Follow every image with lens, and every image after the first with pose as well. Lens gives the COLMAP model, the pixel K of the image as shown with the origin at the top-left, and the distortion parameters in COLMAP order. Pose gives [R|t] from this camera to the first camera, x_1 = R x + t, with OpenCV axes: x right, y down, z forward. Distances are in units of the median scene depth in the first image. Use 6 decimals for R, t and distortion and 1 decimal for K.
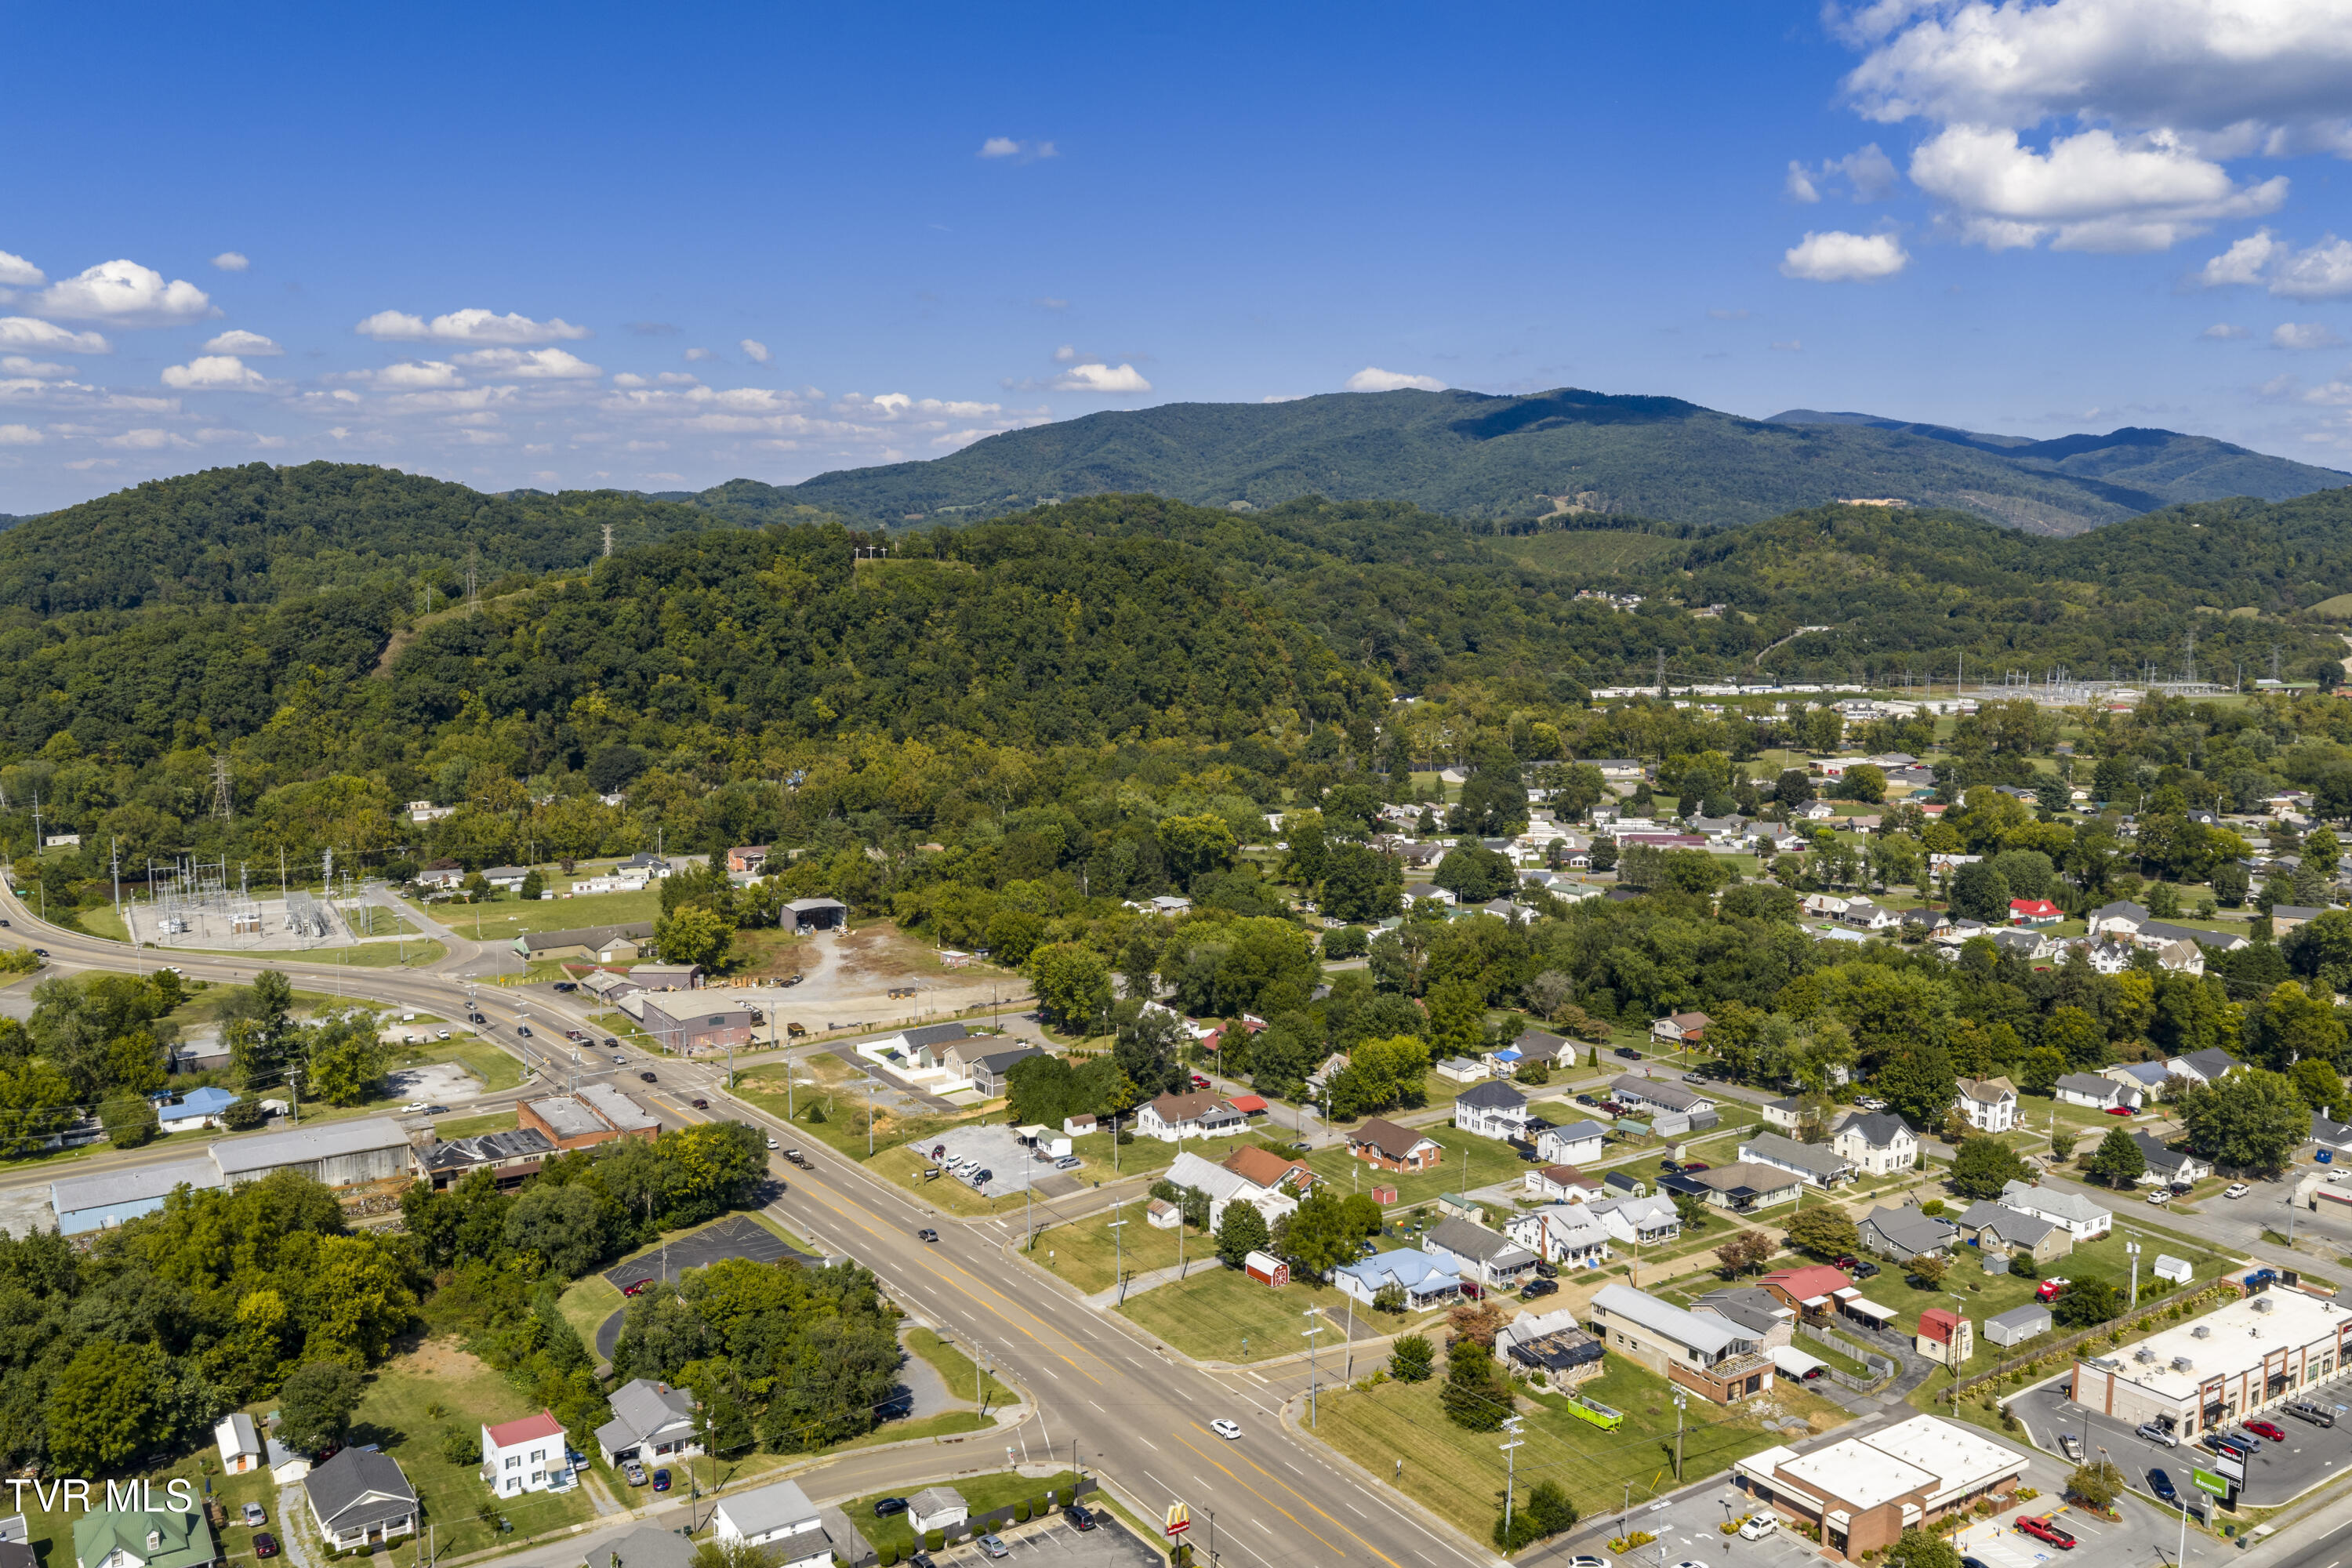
lens RADIAL K [[1937.0, 0, 1176.0], [0, 1937.0, 784.0], [0, 0, 1]] dist [0.014345, -0.011124]
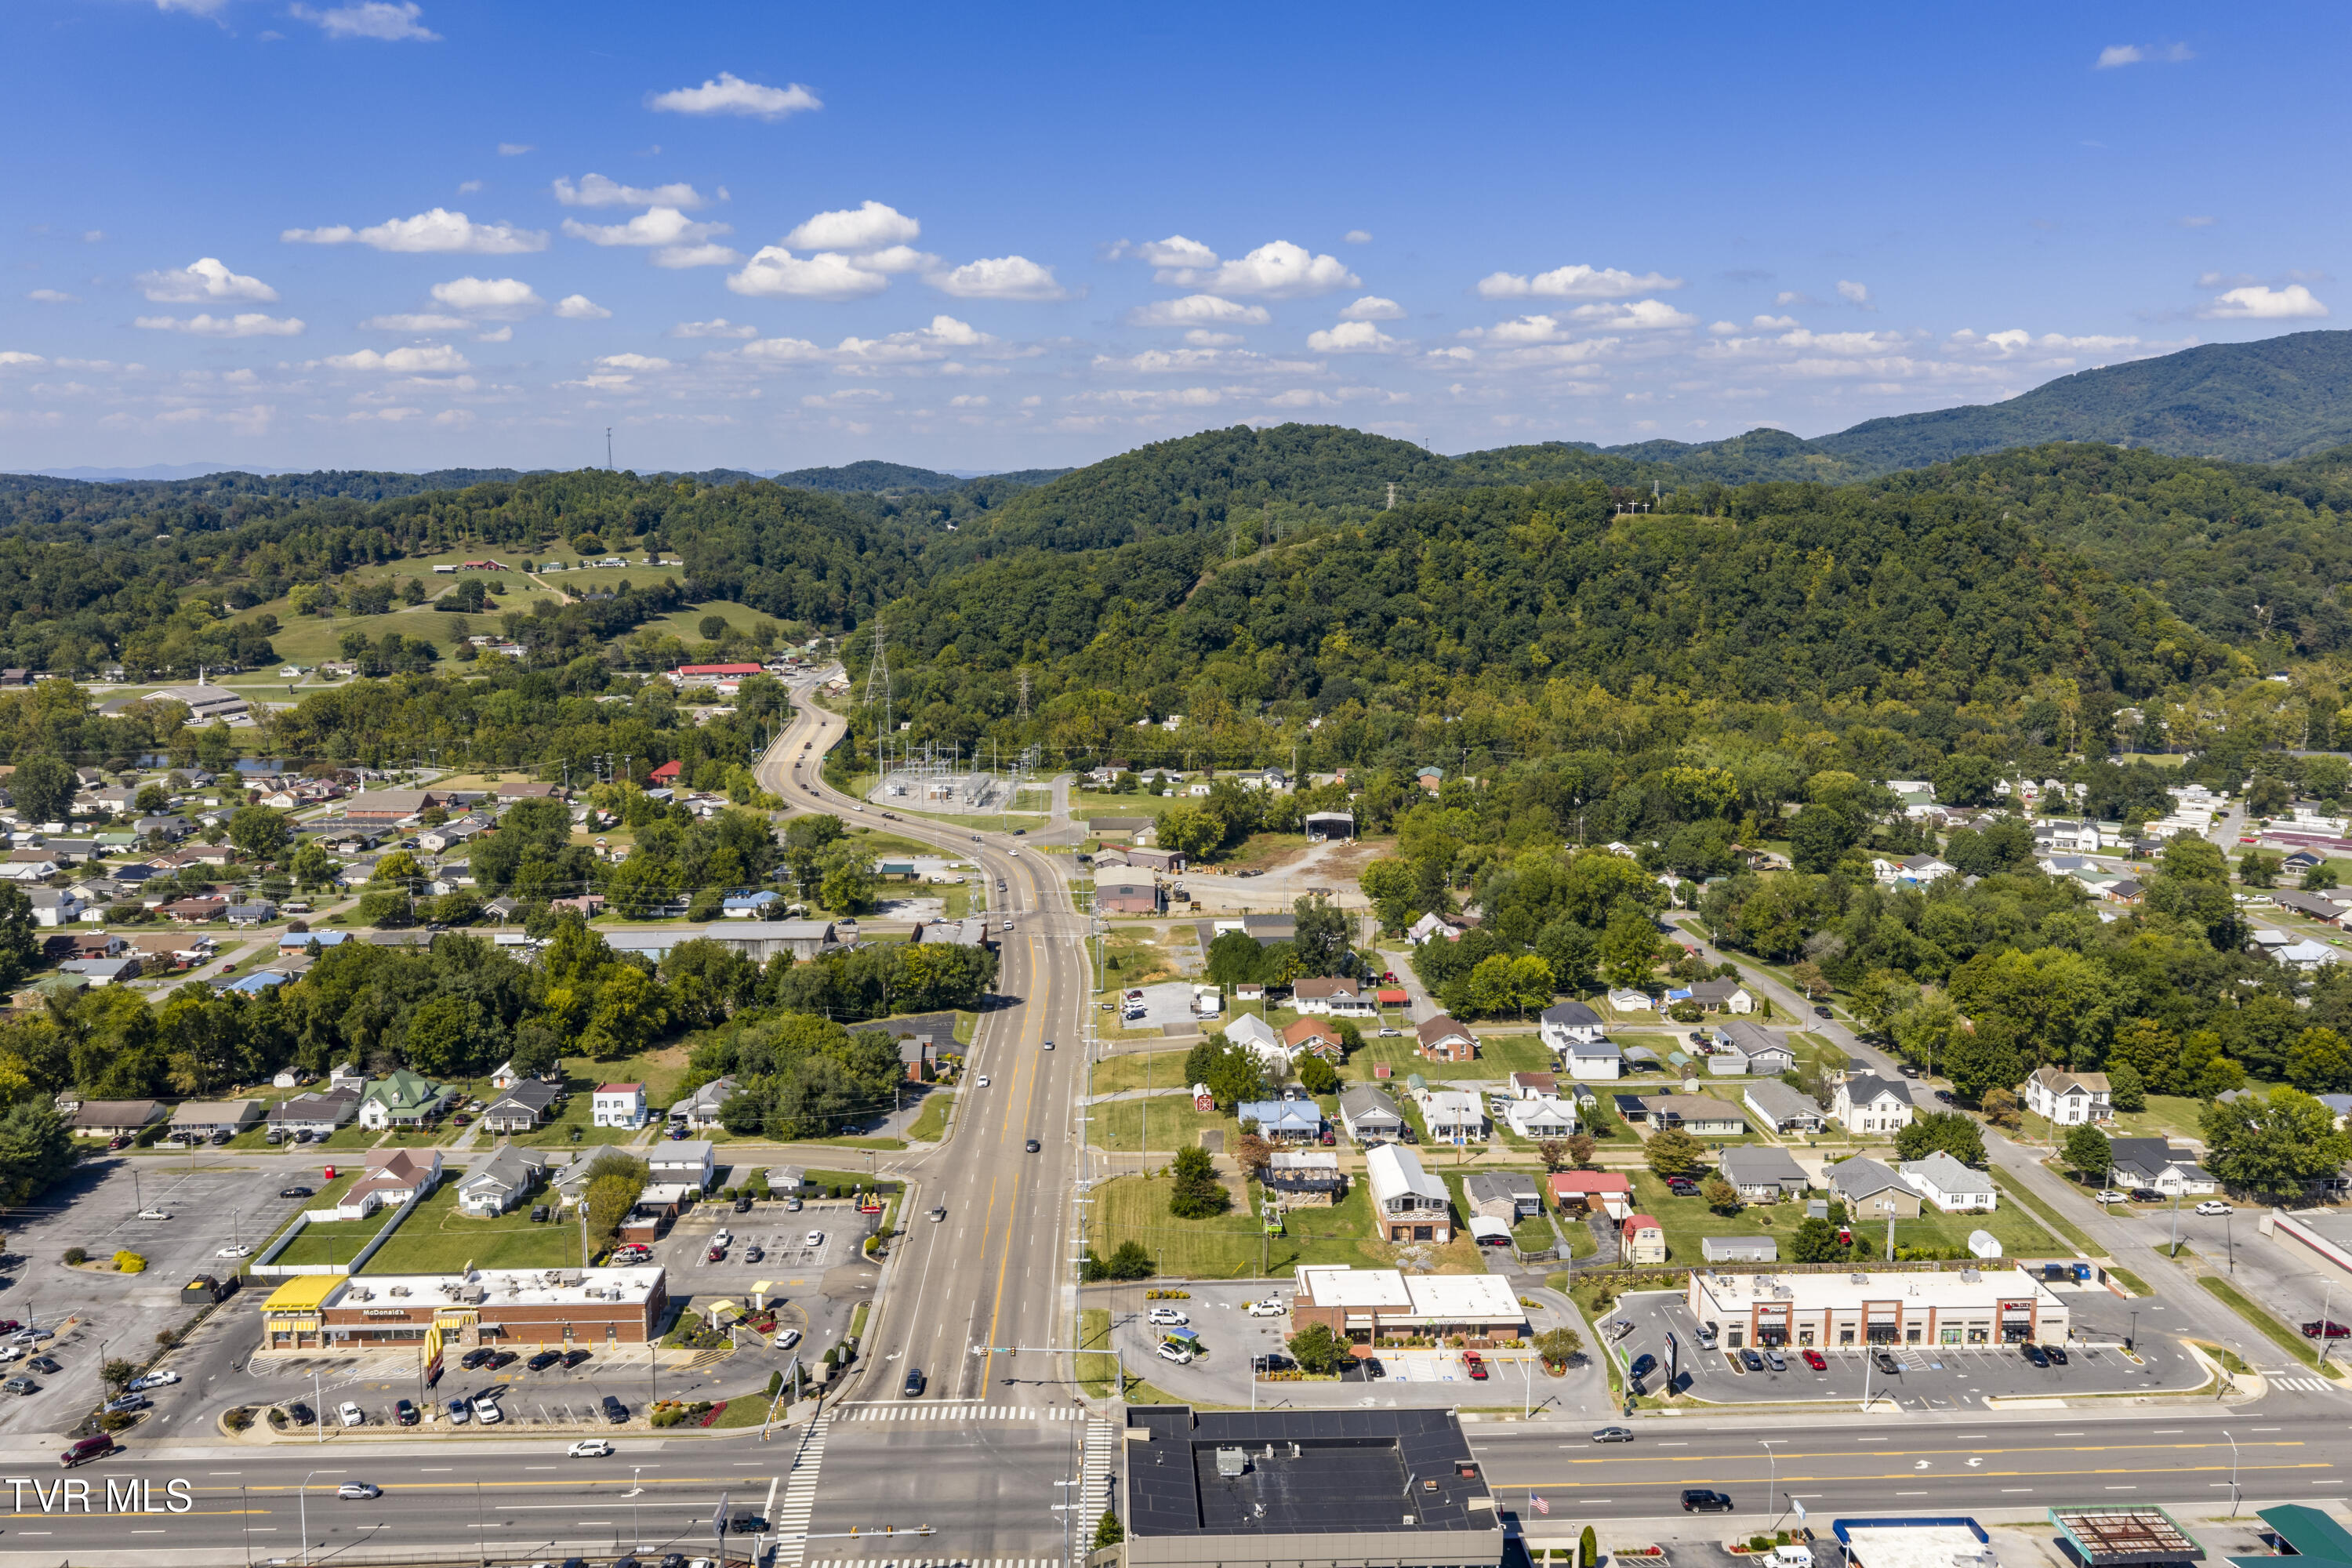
lens RADIAL K [[1923.6, 0, 1176.0], [0, 1923.6, 784.0], [0, 0, 1]] dist [0.033085, -0.069511]
pose [[0.857185, 0.080108, -0.508741, 0.192106], [-0.066328, 0.996774, 0.045198, -0.002071], [0.510720, -0.004999, 0.859732, -0.022996]]
